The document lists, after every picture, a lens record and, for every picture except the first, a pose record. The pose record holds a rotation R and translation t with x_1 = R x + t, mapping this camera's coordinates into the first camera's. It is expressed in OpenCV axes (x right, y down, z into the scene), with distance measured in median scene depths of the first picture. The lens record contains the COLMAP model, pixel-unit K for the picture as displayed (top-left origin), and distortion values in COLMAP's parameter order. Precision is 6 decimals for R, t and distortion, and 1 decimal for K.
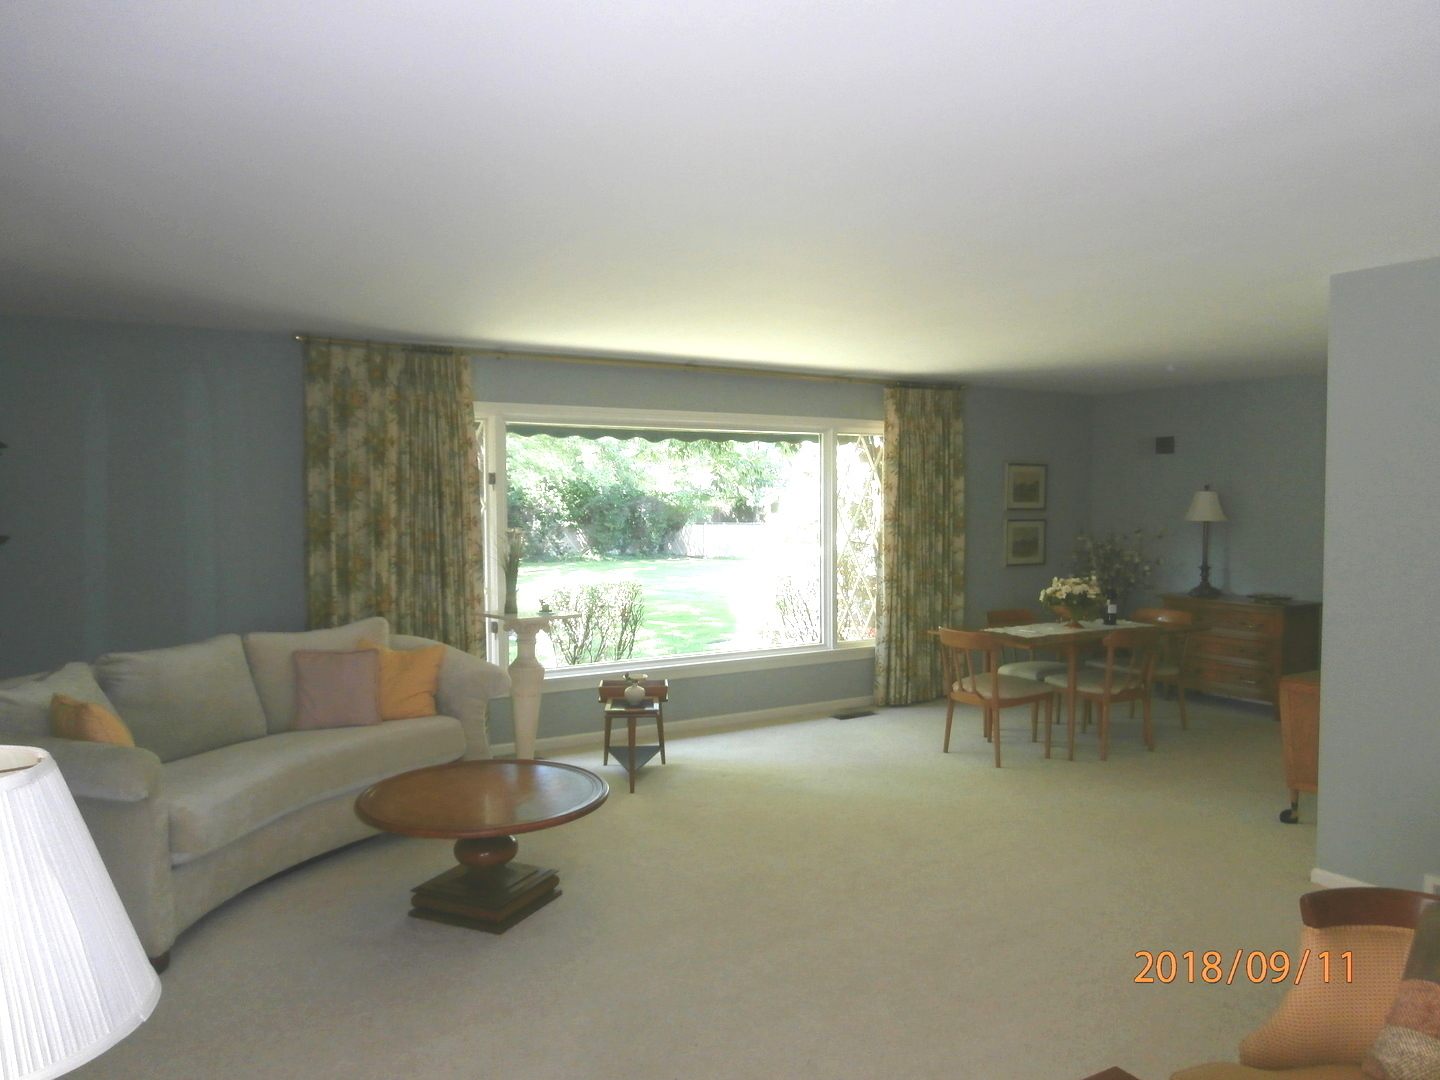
lens RADIAL K [[1046.9, 0, 720.0], [0, 1046.9, 540.0], [0, 0, 1]] dist [-0.030221, 0.000383]
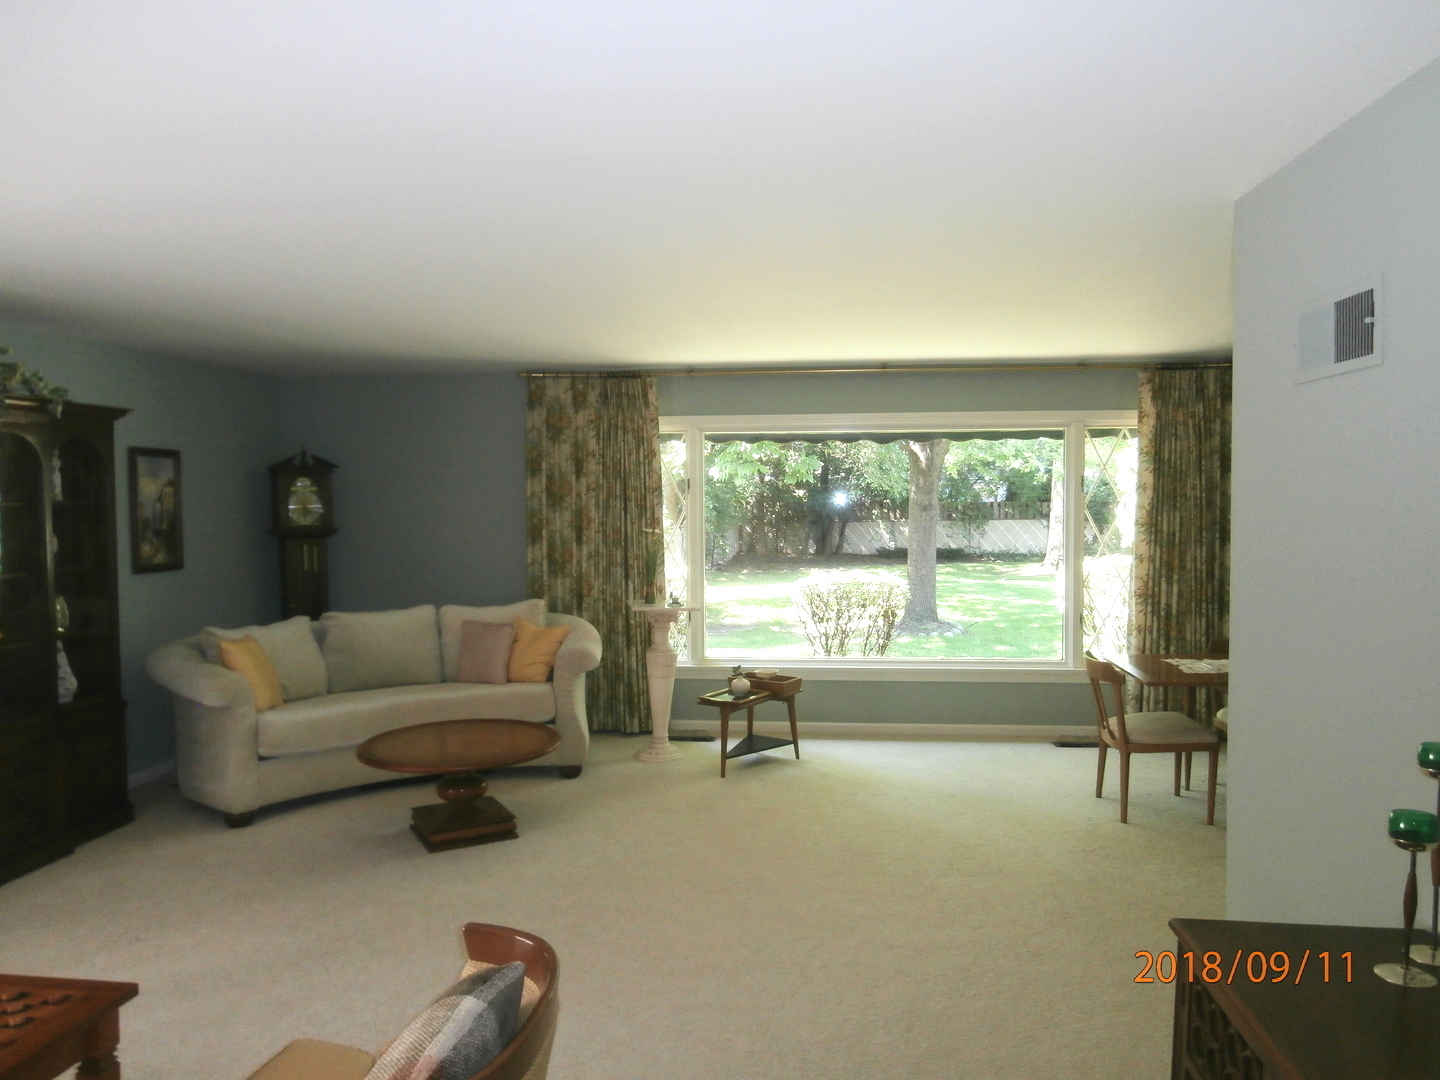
lens RADIAL K [[1046.9, 0, 720.0], [0, 1046.9, 540.0], [0, 0, 1]] dist [-0.030221, 0.000383]
pose [[0.786864, 0.027152, -0.616528, 0.536014], [-0.019876, 0.999628, 0.018657, -0.020765], [0.616806, -0.002427, 0.787112, 0.141447]]
